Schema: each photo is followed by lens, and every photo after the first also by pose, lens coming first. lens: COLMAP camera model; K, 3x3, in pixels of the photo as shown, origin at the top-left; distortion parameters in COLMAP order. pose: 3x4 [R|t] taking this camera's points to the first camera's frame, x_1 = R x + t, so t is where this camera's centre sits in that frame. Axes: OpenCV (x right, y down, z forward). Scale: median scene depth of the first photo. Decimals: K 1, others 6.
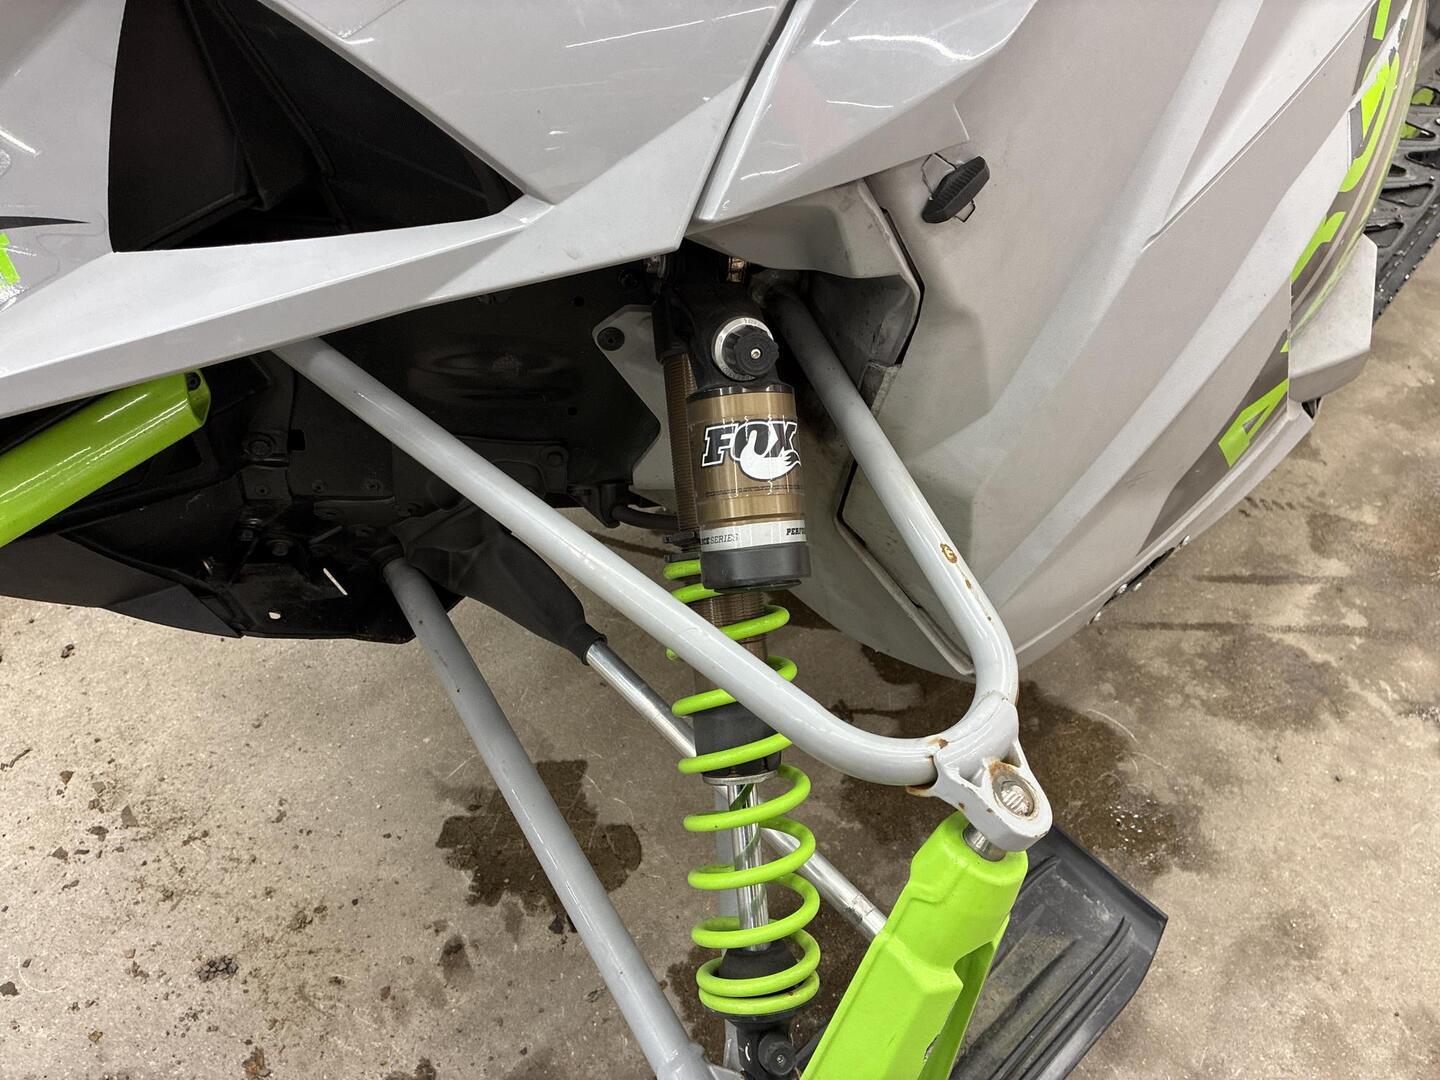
lens RADIAL K [[1095.5, 0, 726.0], [0, 1095.5, 534.1], [0, 0, 1]] dist [0.029899, -0.041700]
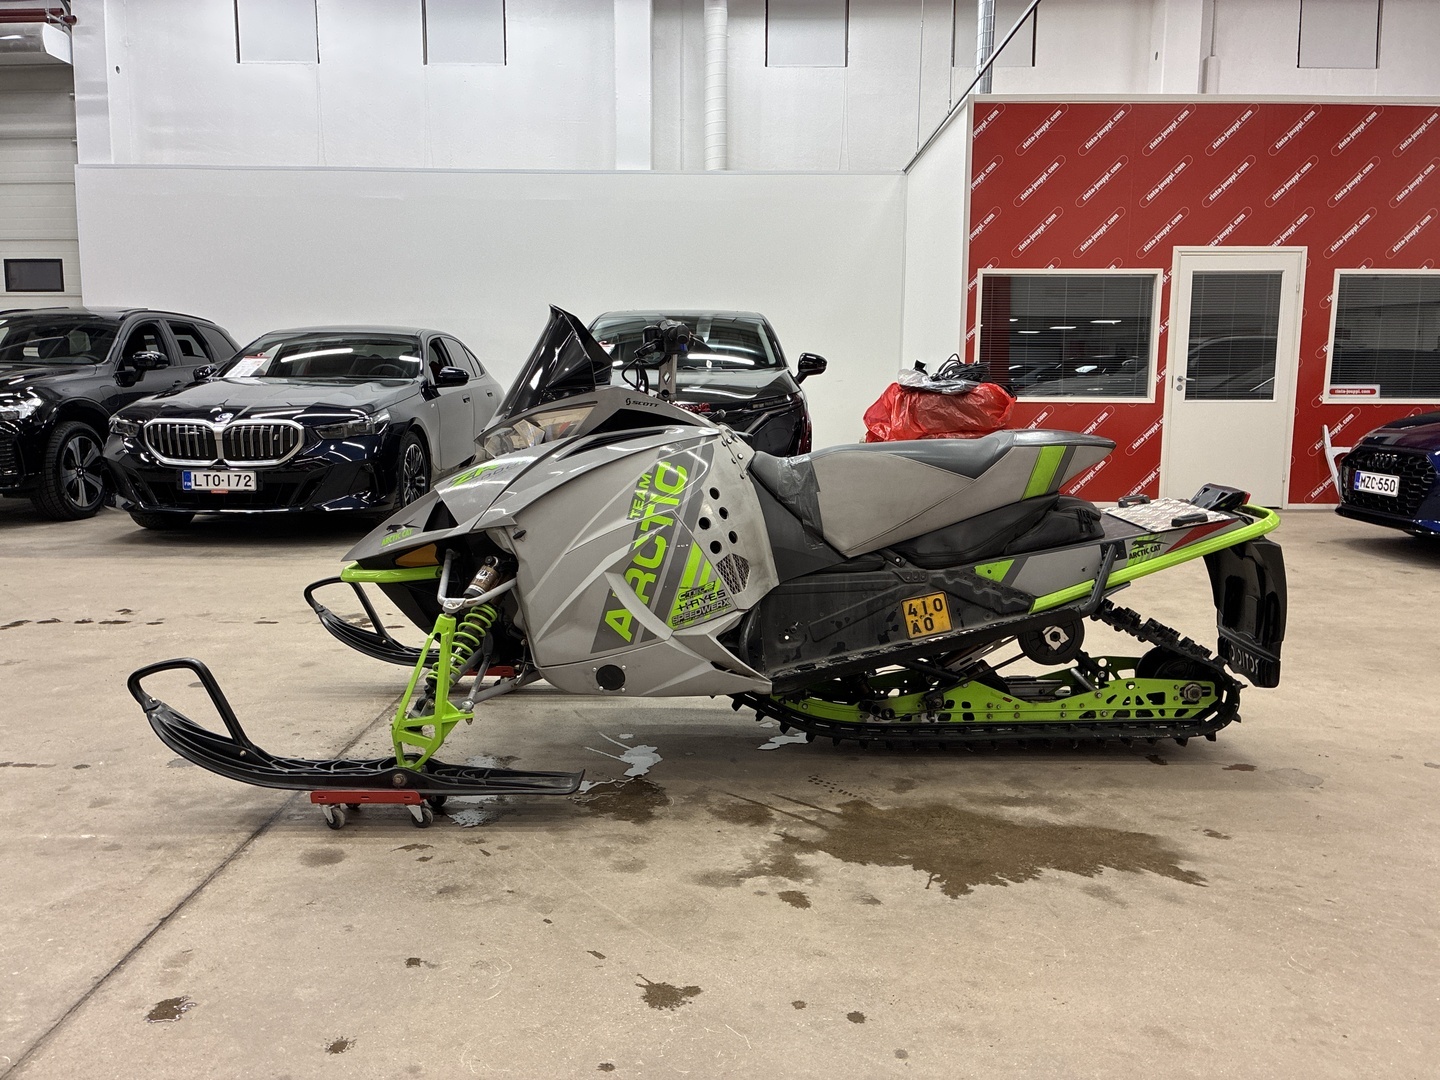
lens RADIAL K [[1090.9, 0, 717.7], [0, 1090.9, 525.3], [0, 0, 1]] dist [0.043599, -0.051825]
pose [[0.730327, 0.021162, -0.682770, 2.079171], [-0.445465, 0.772503, -0.452549, 0.756125], [0.517865, 0.634658, 0.573607, -0.754928]]
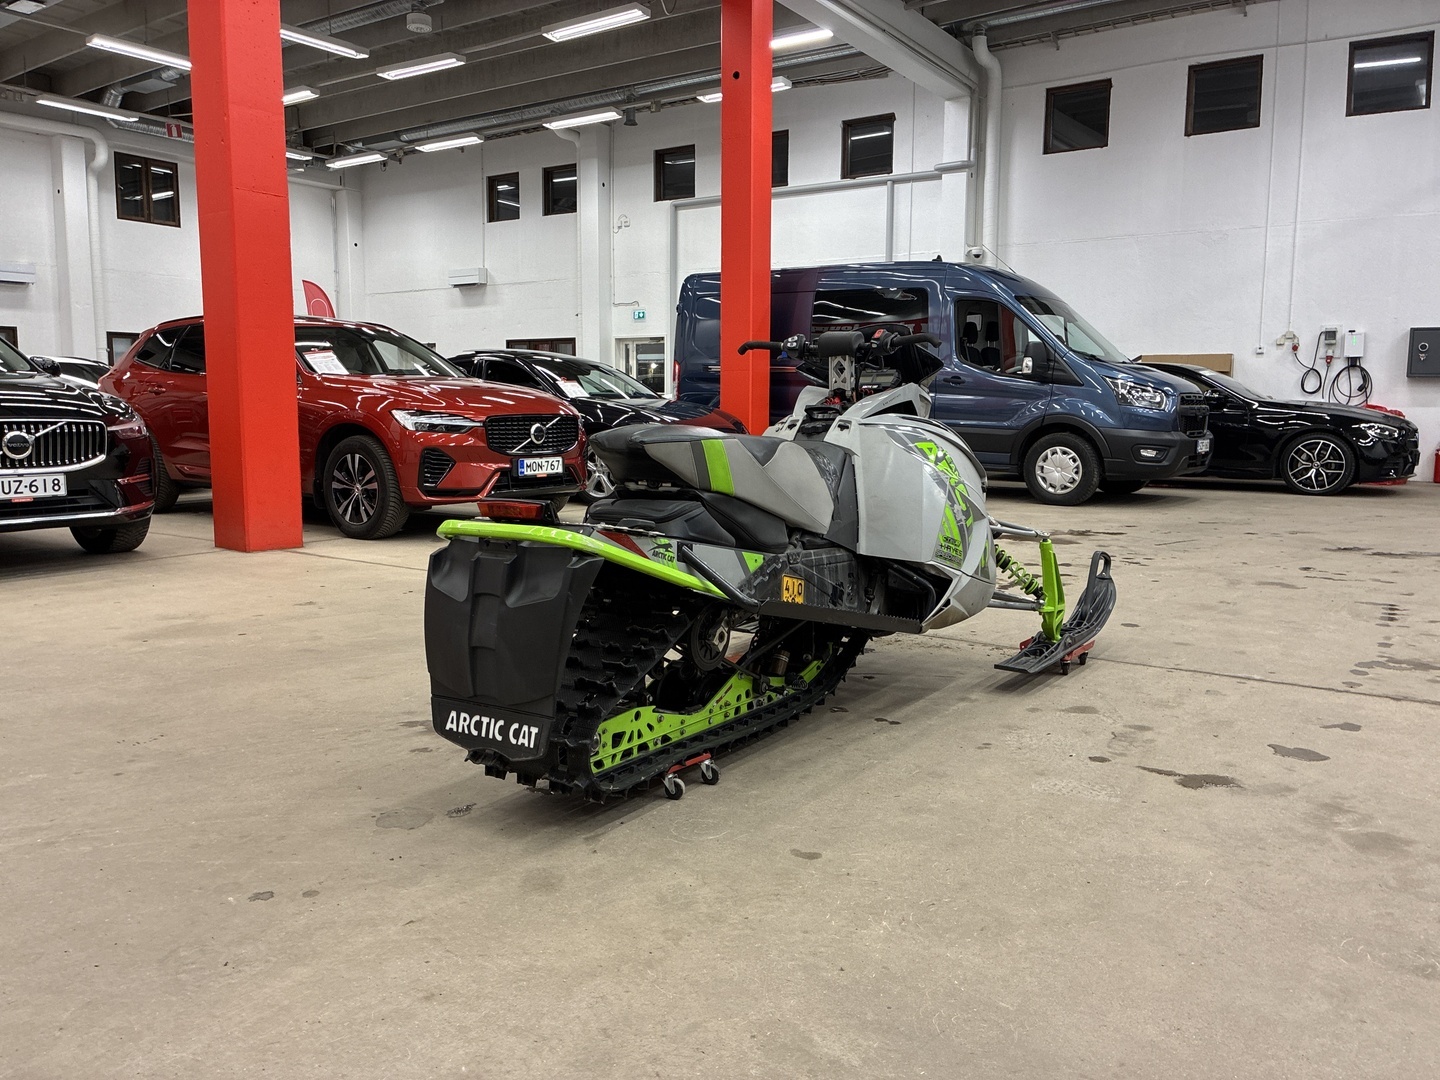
lens RADIAL K [[1080.6, 0, 720.0], [0, 1080.6, 540.0], [0, 0, 1]] dist [0.025452, -0.011377]
pose [[-0.968231, -0.046951, -0.245609, 1.258274], [-0.221591, 0.616228, 0.755752, -2.758504], [0.115868, 0.786167, -0.607055, 2.805016]]
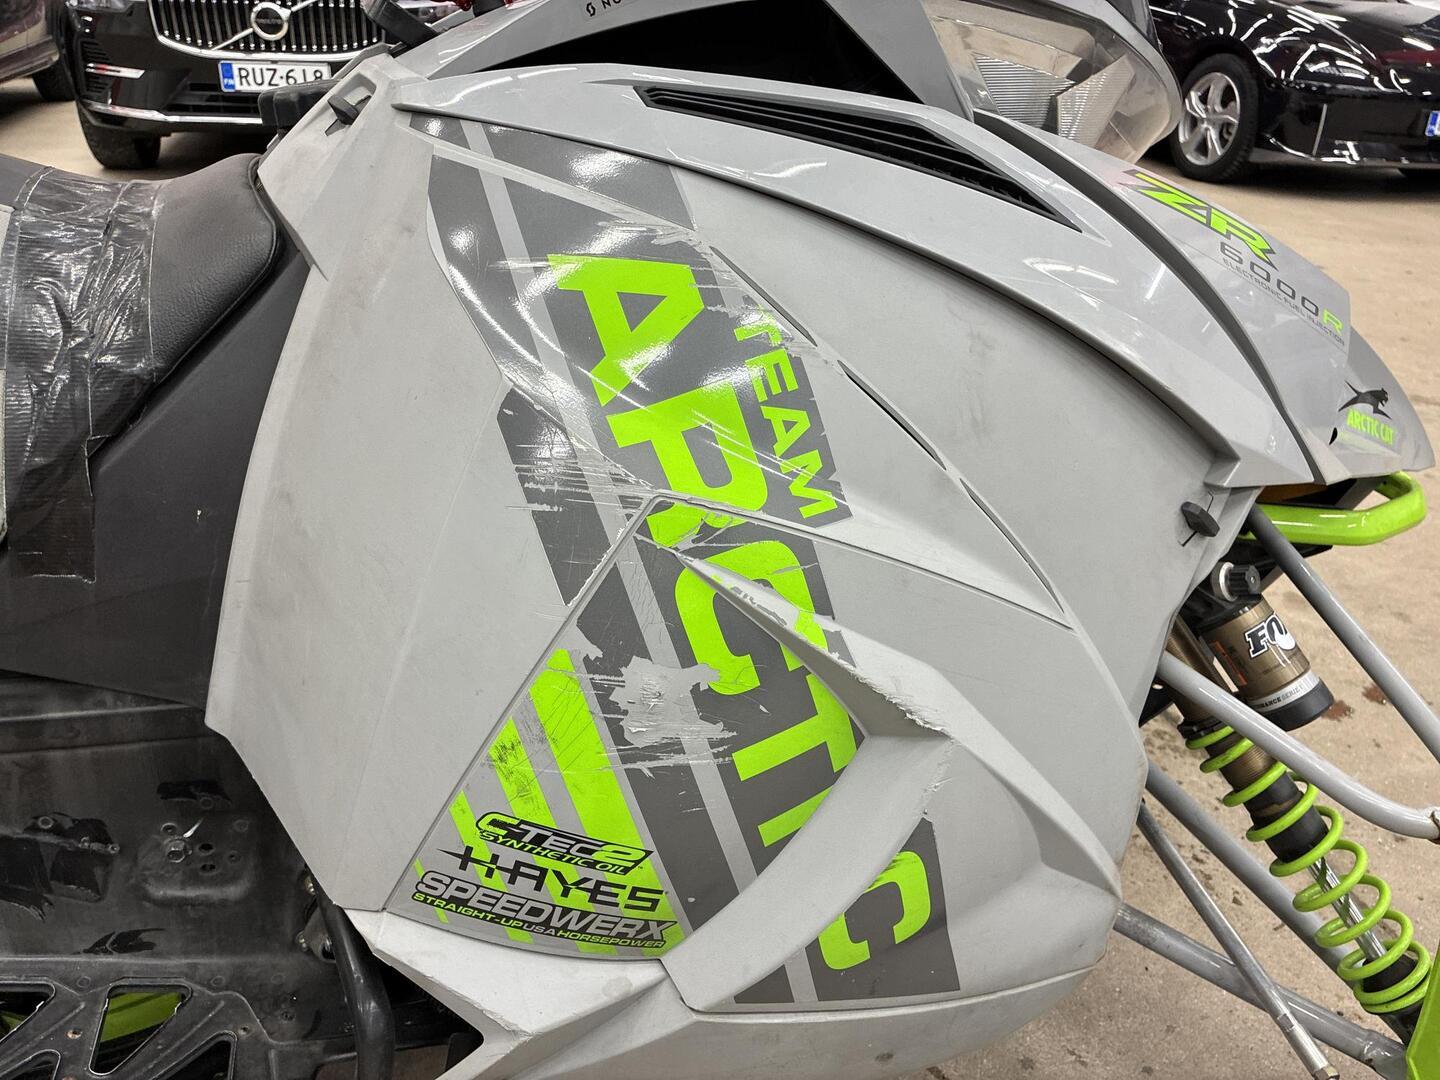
lens RADIAL K [[1095.5, 0, 726.0], [0, 1095.5, 534.1], [0, 0, 1]] dist [0.029899, -0.041700]
pose [[-0.888505, -0.299435, 0.347703, -0.325637], [0.240429, 0.341610, 0.908569, -1.168677], [-0.390836, 0.890865, -0.231529, 1.012274]]
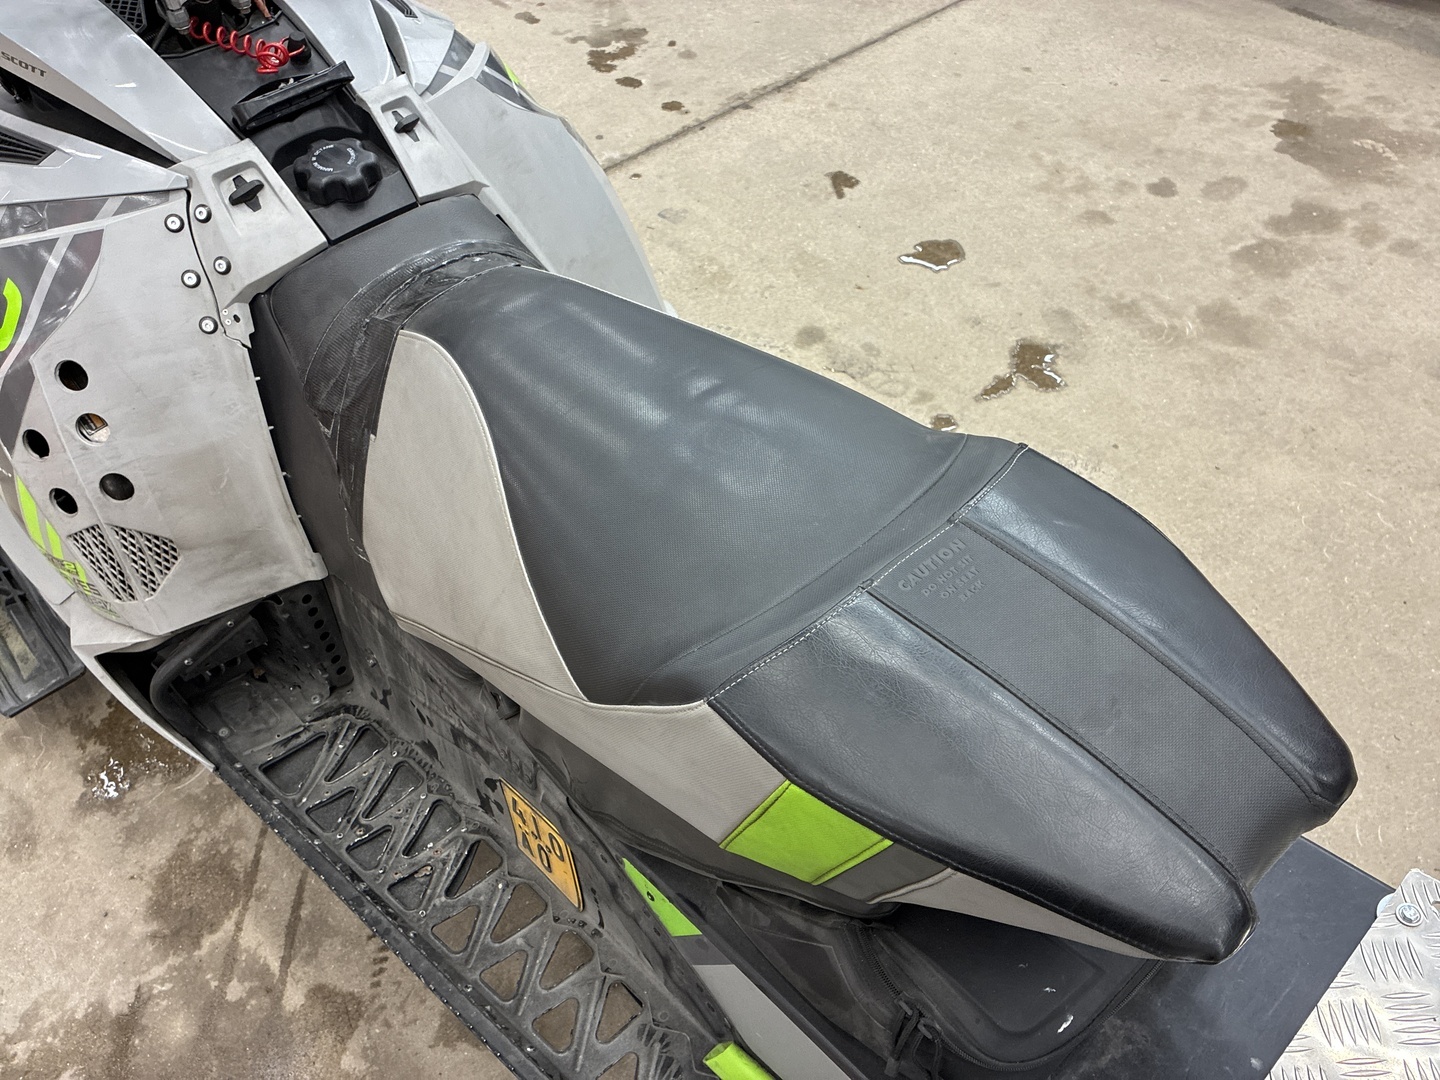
lens RADIAL K [[1095.6, 0, 715.6], [0, 1095.6, 525.0], [0, 0, 1]] dist [0.052479, -0.089510]
pose [[0.002809, 0.683946, -0.729527, 1.198872], [-0.680139, 0.536112, 0.499996, -1.232302], [0.733078, 0.494775, 0.466684, 0.642523]]
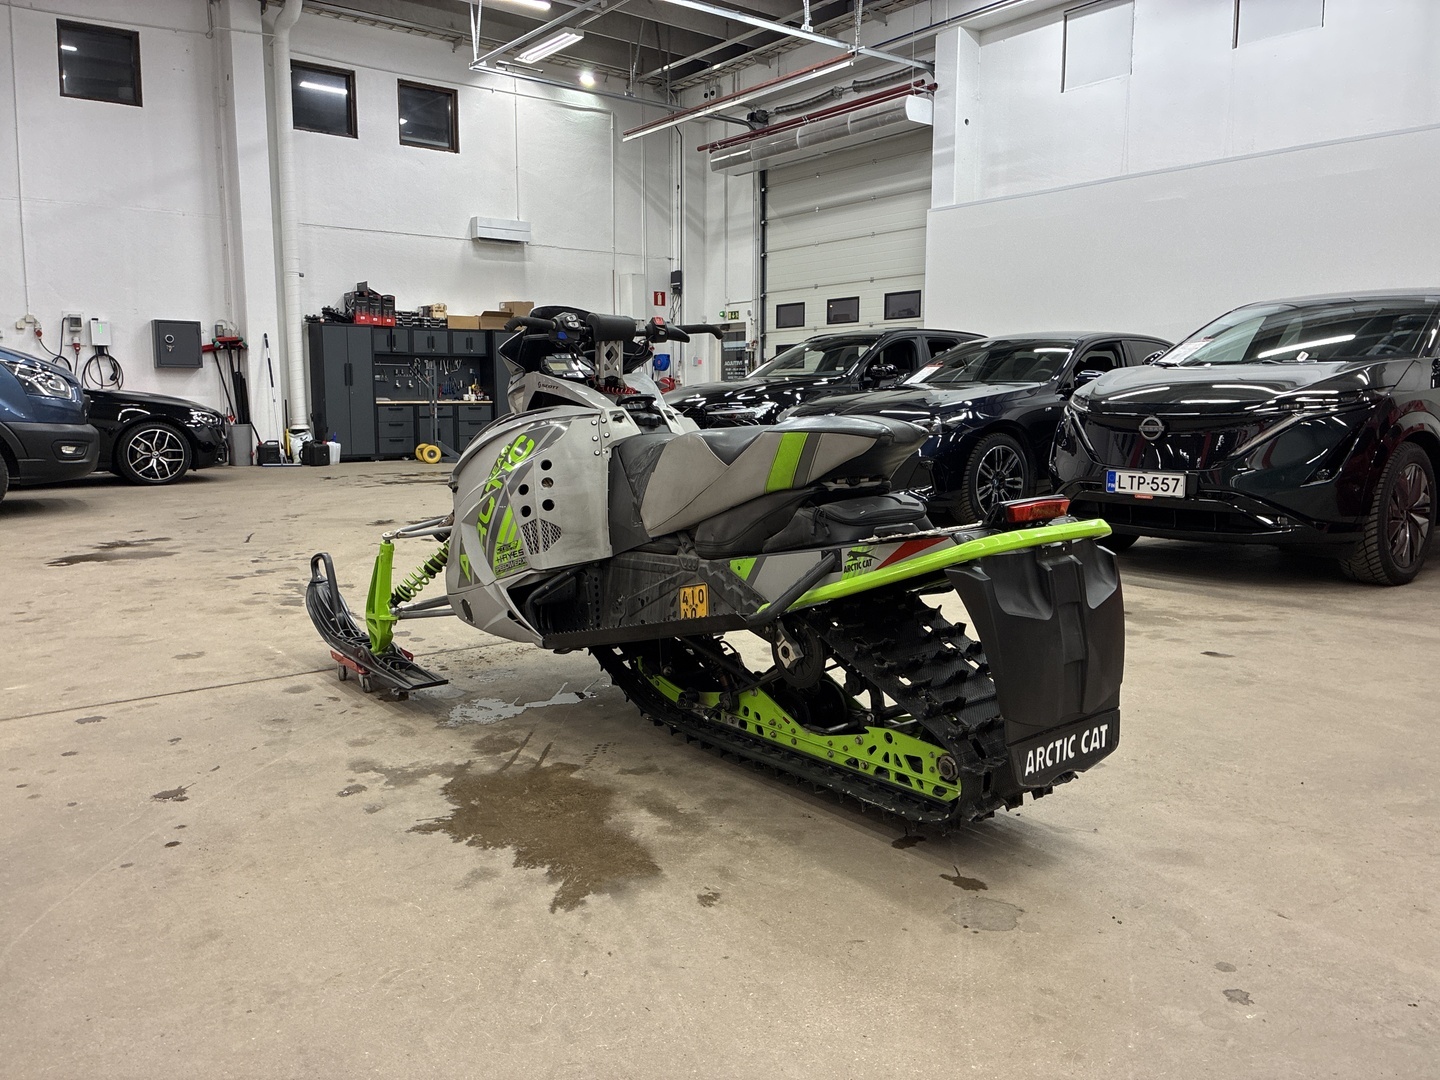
lens RADIAL K [[1086.6, 0, 715.4], [0, 1086.6, 527.3], [0, 0, 1]] dist [0.056313, -0.079828]
pose [[-0.086818, 0.048376, -0.995049, 3.112007], [-0.705339, 0.702382, 0.095688, -0.873716], [0.703533, 0.710155, -0.026858, 1.105809]]
